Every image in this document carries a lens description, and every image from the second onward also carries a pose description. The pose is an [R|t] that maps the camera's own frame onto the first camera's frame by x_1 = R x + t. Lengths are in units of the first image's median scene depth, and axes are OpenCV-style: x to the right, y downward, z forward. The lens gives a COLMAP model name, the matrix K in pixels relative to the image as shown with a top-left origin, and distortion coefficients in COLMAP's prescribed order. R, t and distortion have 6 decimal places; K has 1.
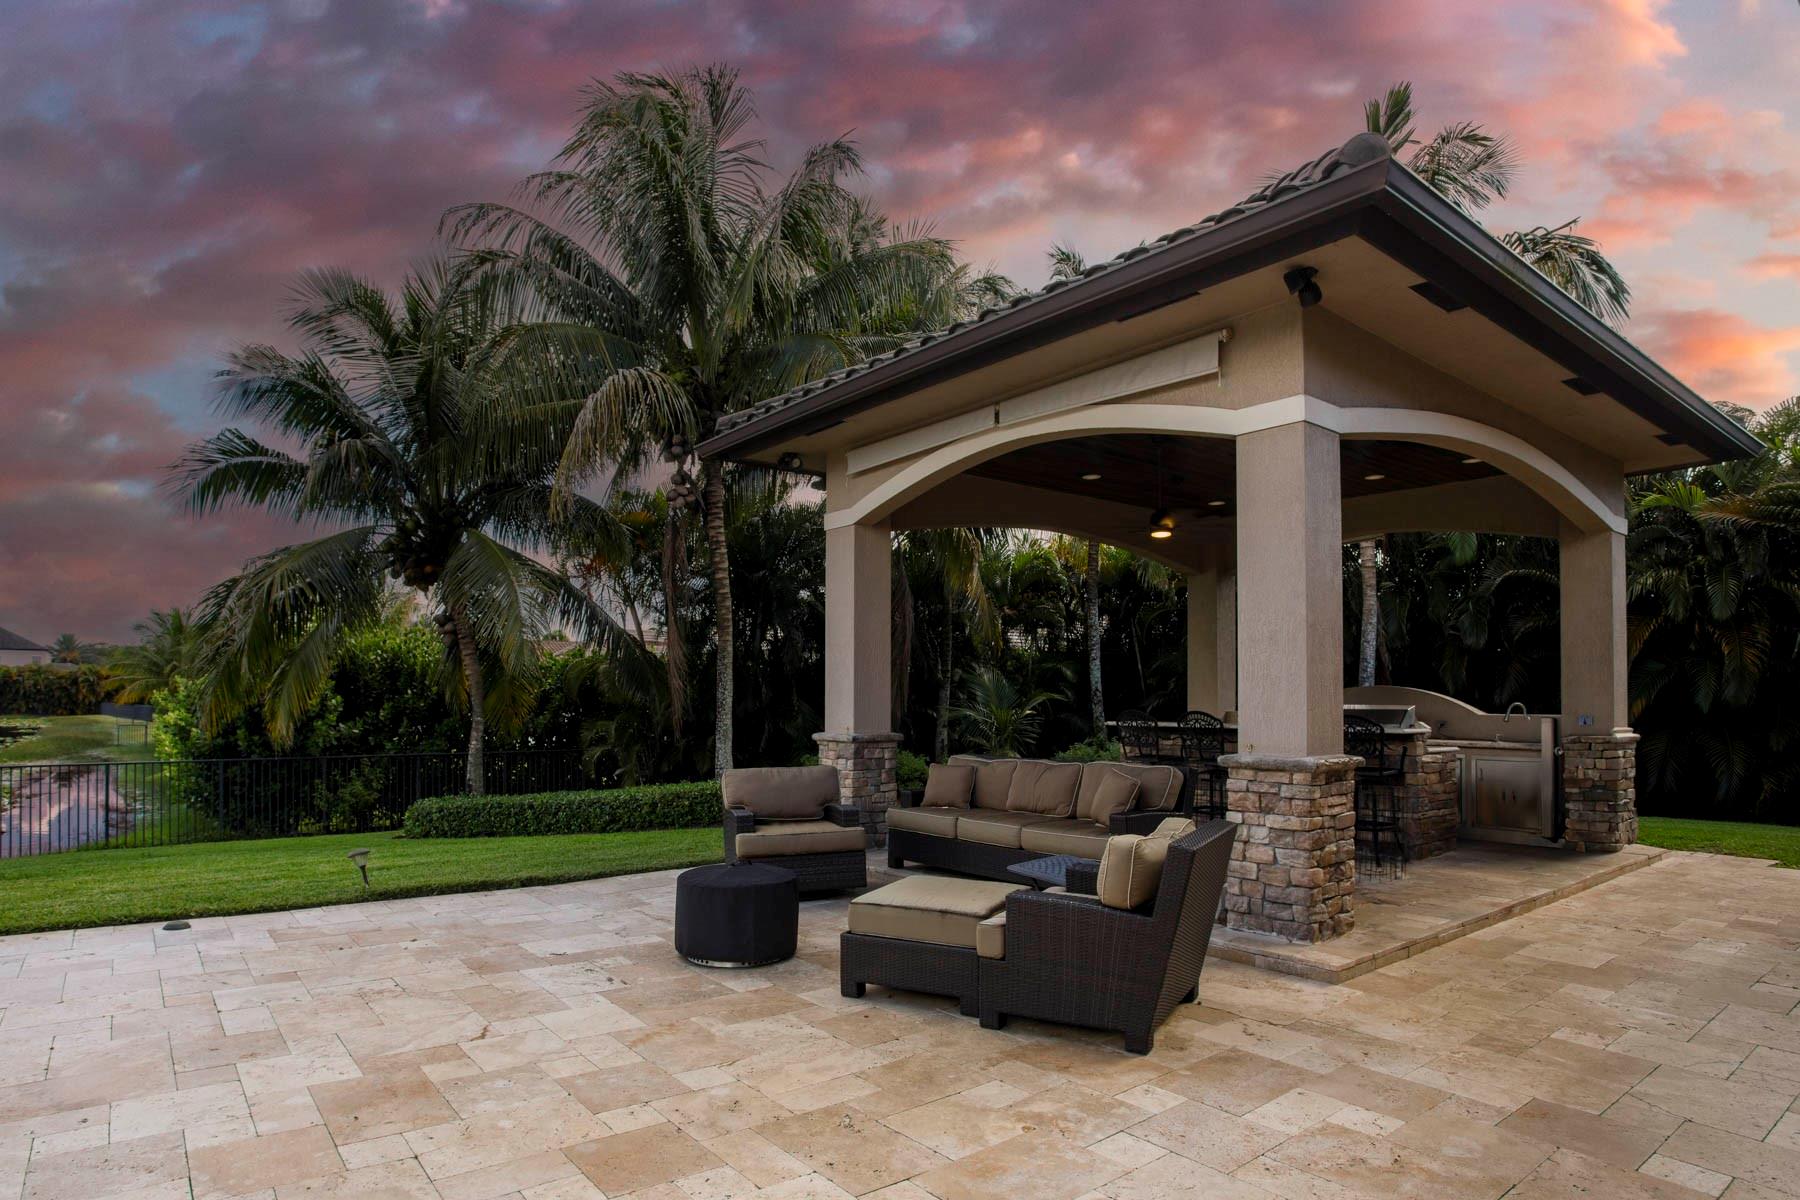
lens RADIAL K [[994.0, 0, 860.0], [0, 994.0, 674.9], [0, 0, 1]] dist [-0.087433, 0.047688]
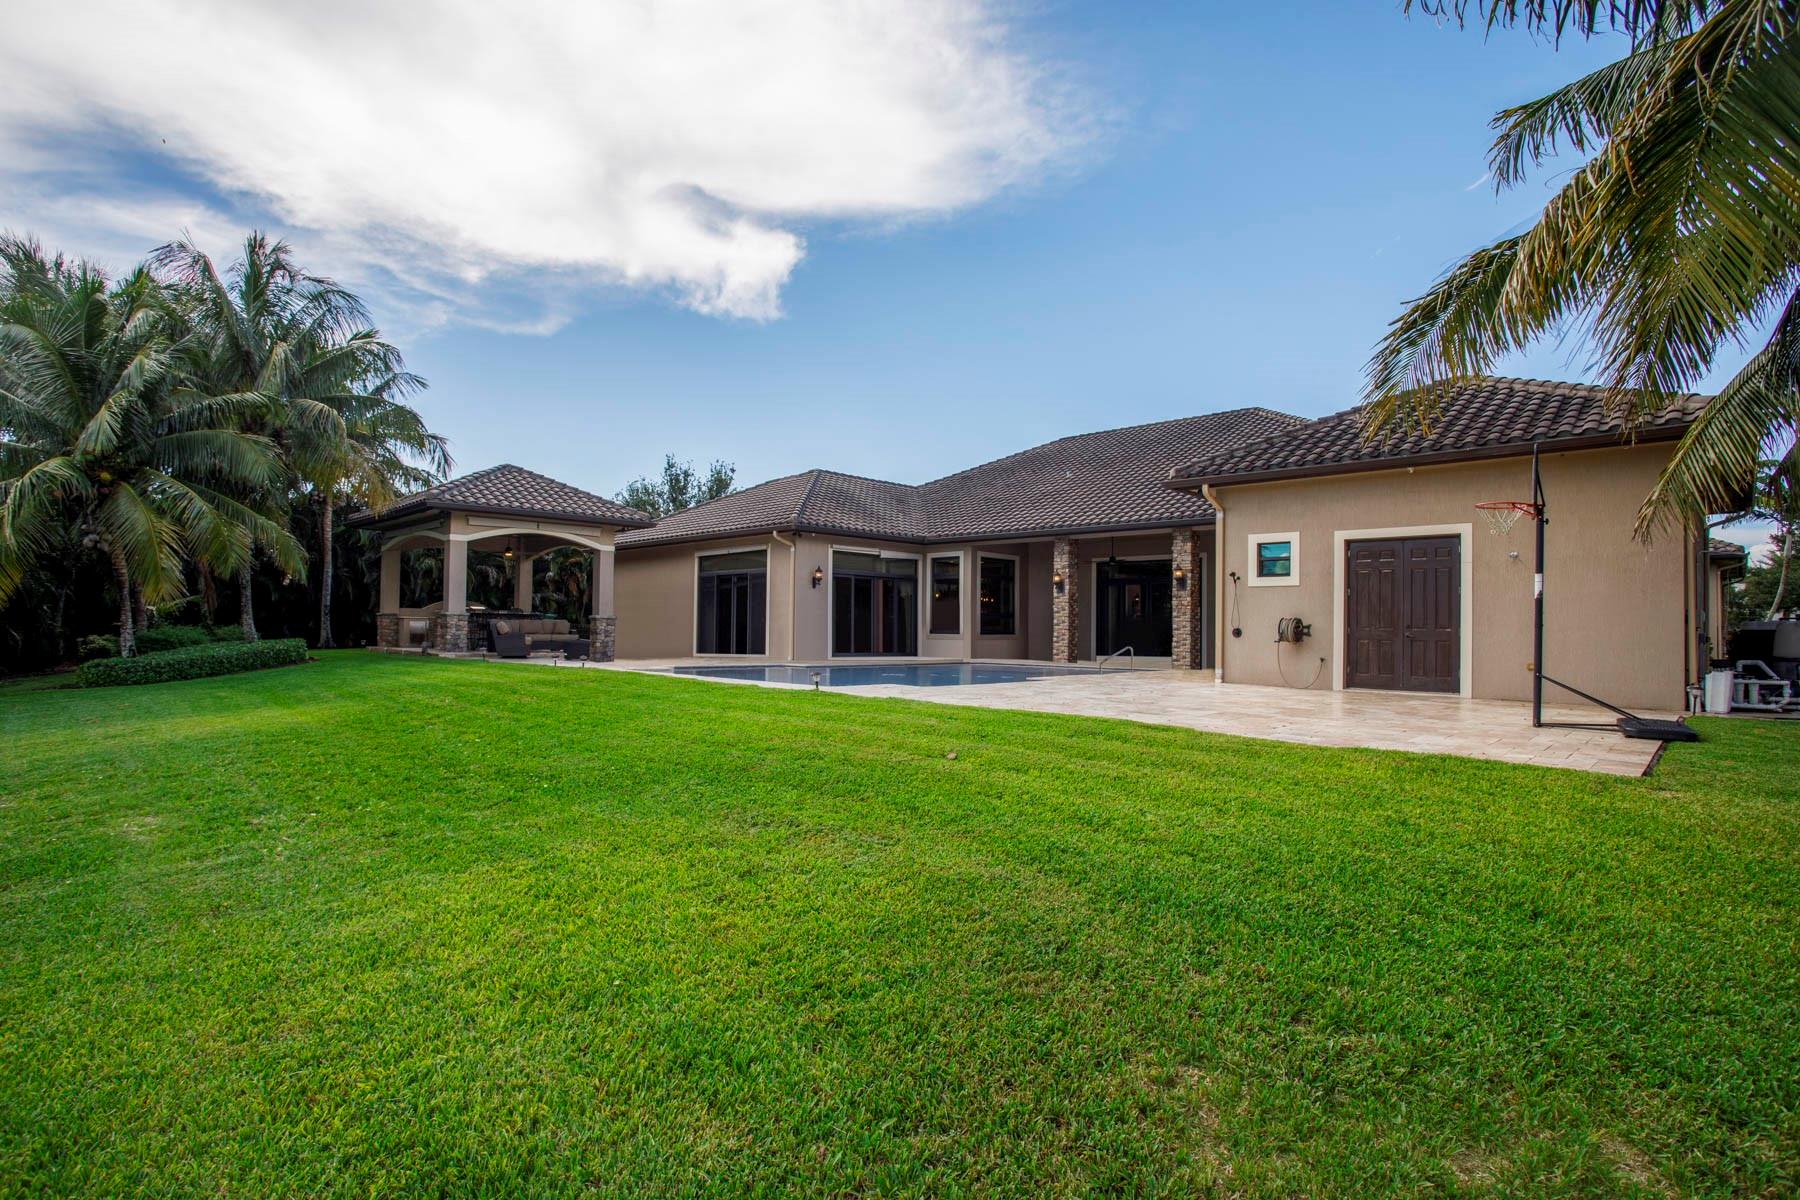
lens RADIAL K [[896.3, 0, 899.6], [0, 896.3, 609.5], [0, 0, 1]] dist [-0.070933, 0.034152]
pose [[-0.141095, 0.018066, 0.989831, -4.104485], [-0.036497, 0.999059, -0.023437, 0.095453], [-0.989323, -0.039433, -0.140303, 0.140458]]
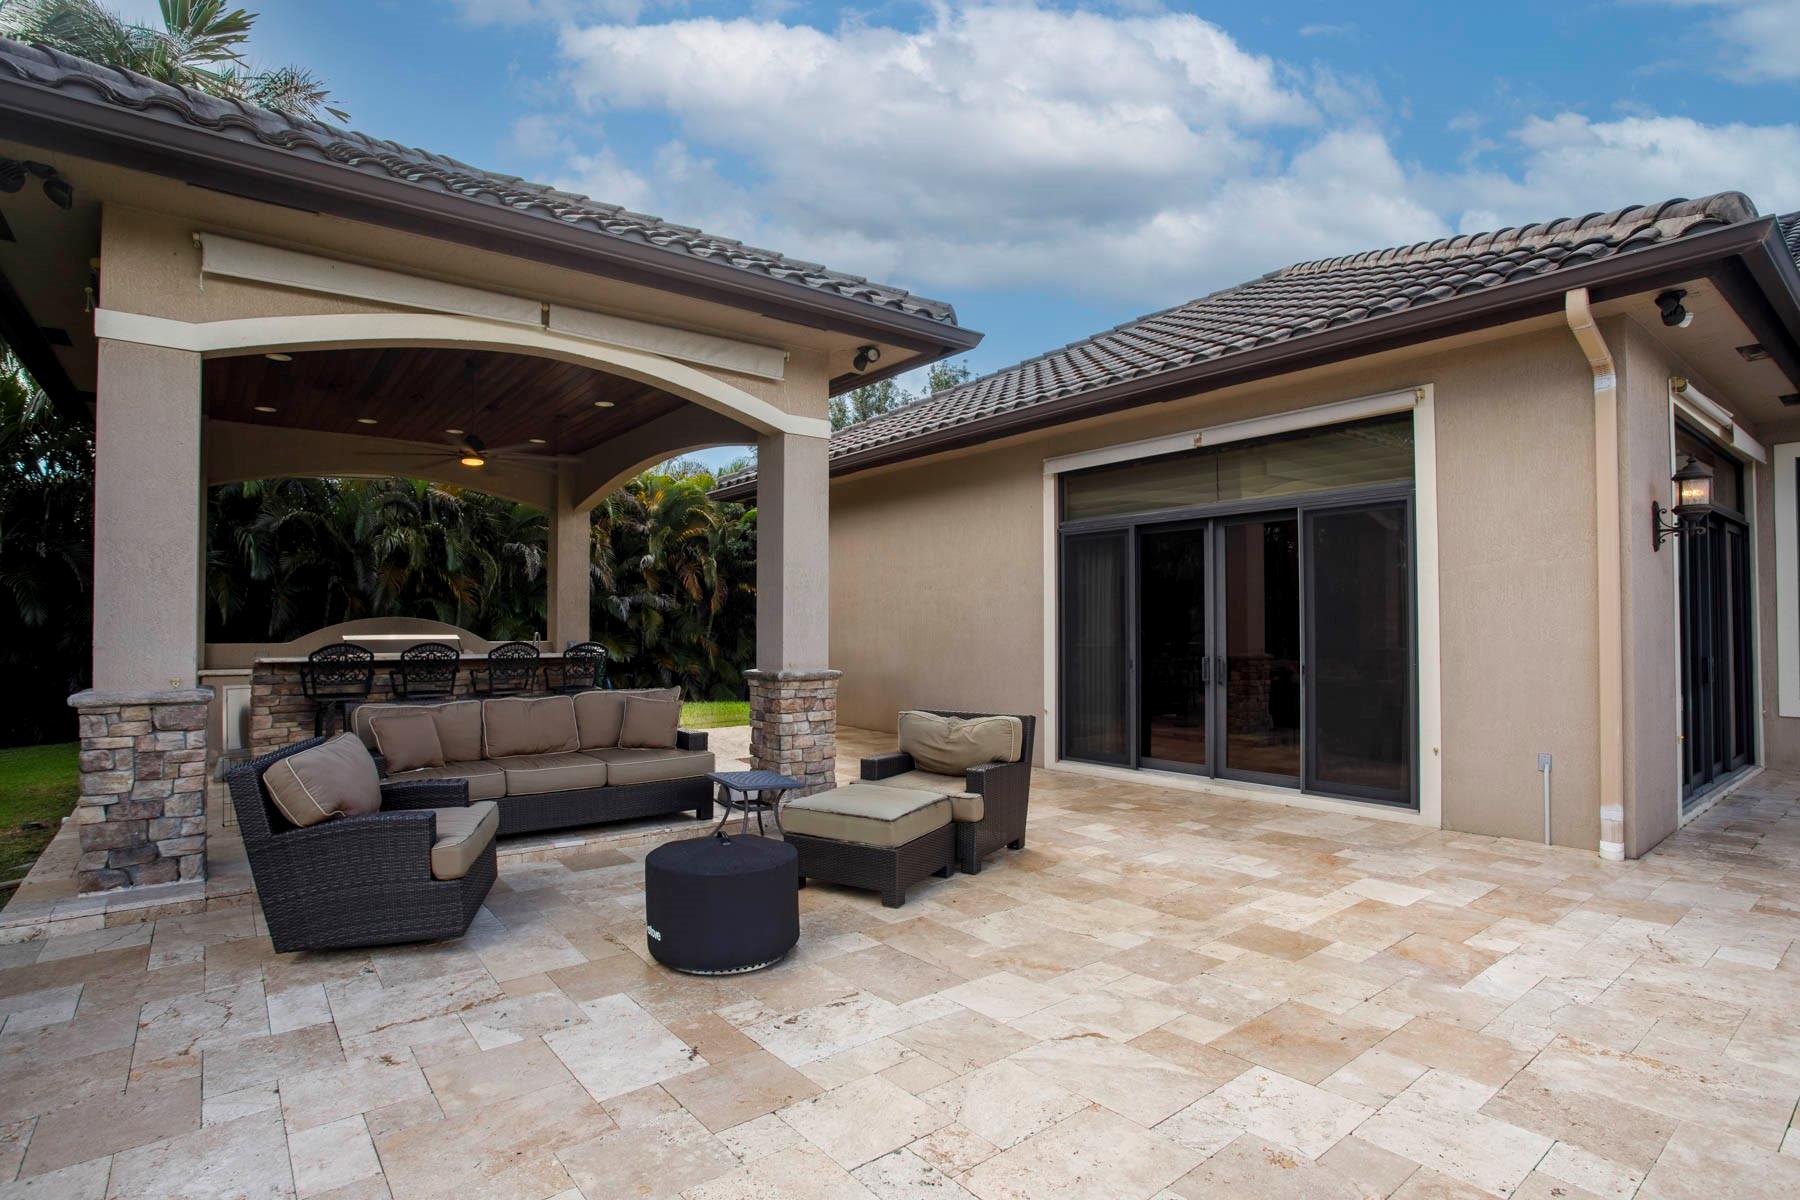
lens RADIAL K [[896.3, 0, 899.6], [0, 896.3, 609.5], [0, 0, 1]] dist [-0.070933, 0.034152]
pose [[-0.015268, 0.018078, 0.999720, -0.818429], [-0.020608, 0.999618, -0.018391, 0.015397], [-0.999671, -0.020883, -0.014889, 0.841199]]
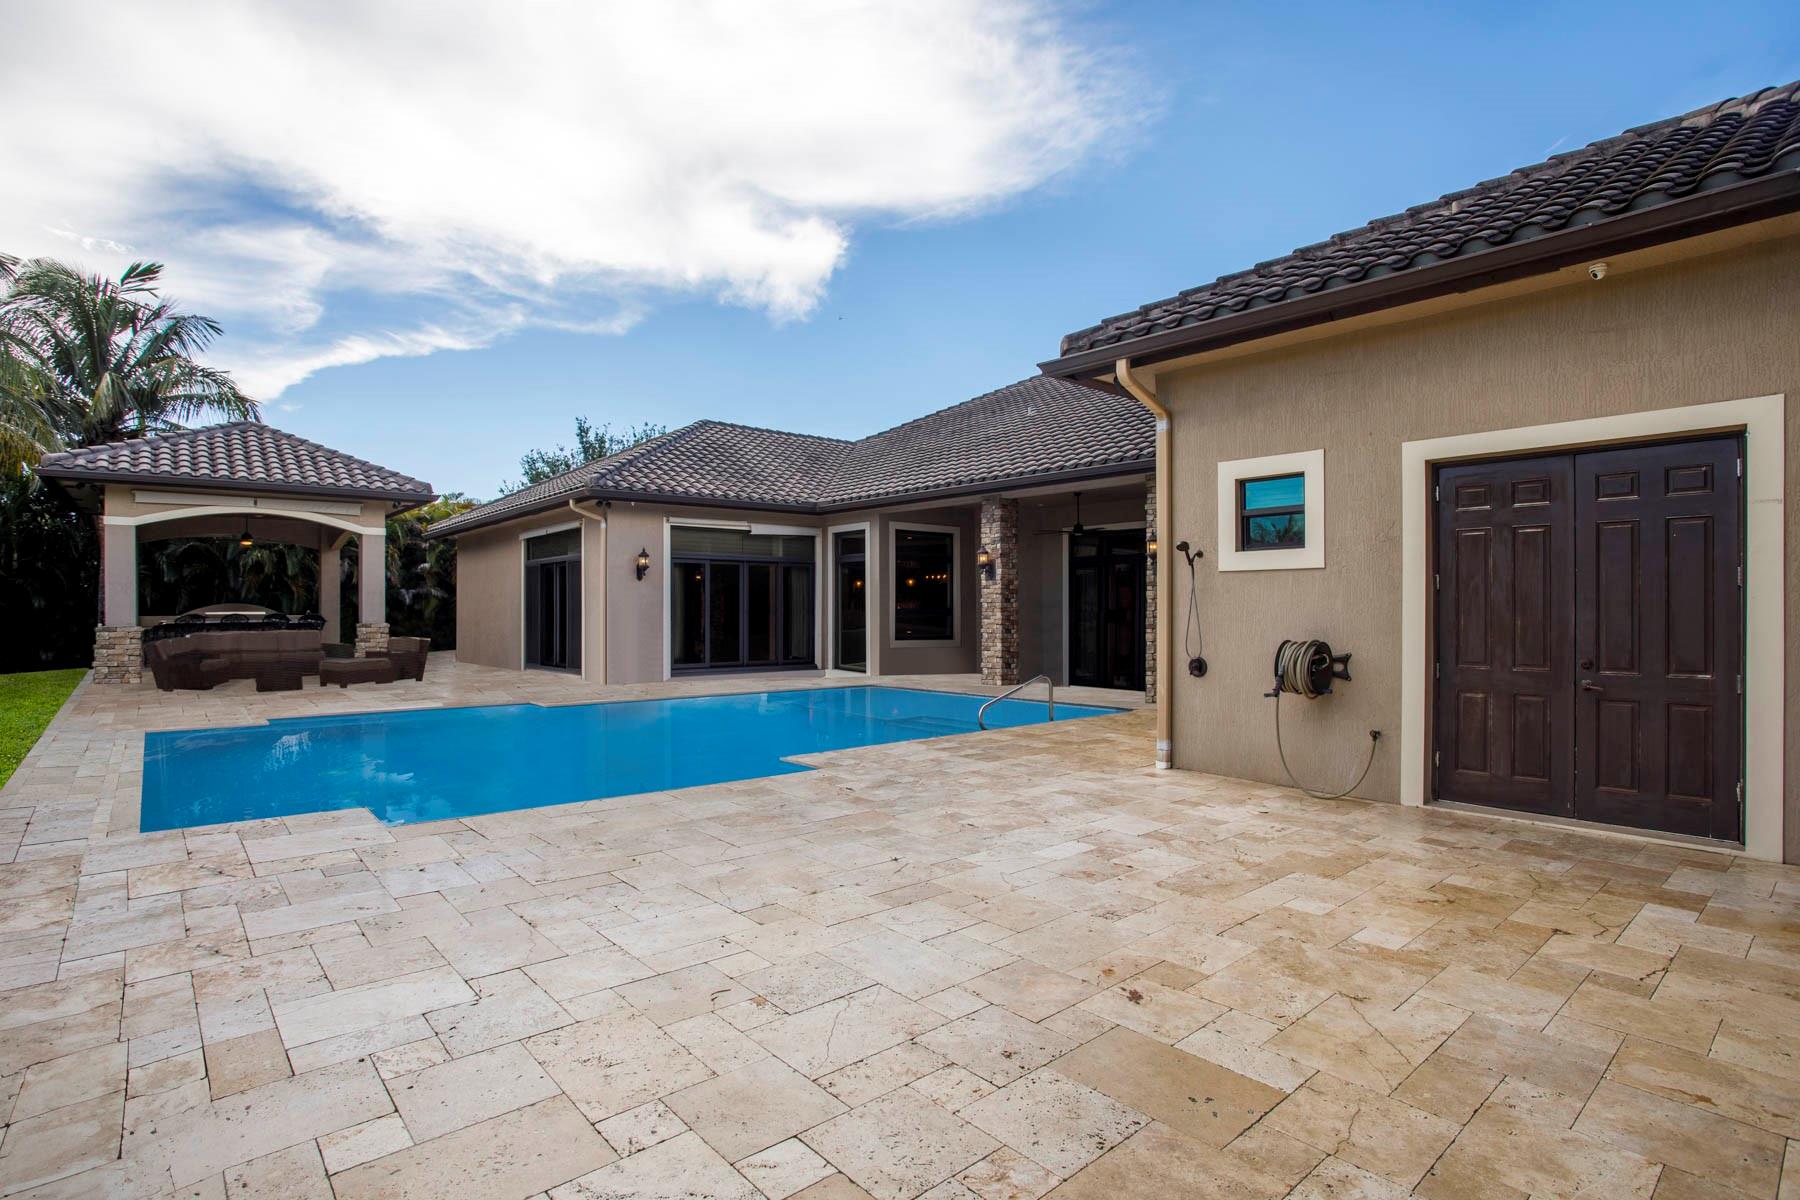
lens RADIAL K [[896.3, 0, 899.6], [0, 896.3, 609.5], [0, 0, 1]] dist [-0.070933, 0.034152]
pose [[-0.061071, -0.002625, 0.998130, -2.851108], [-0.018607, 0.999826, 0.001491, -0.013624], [-0.997960, -0.018481, -0.061109, -0.739391]]
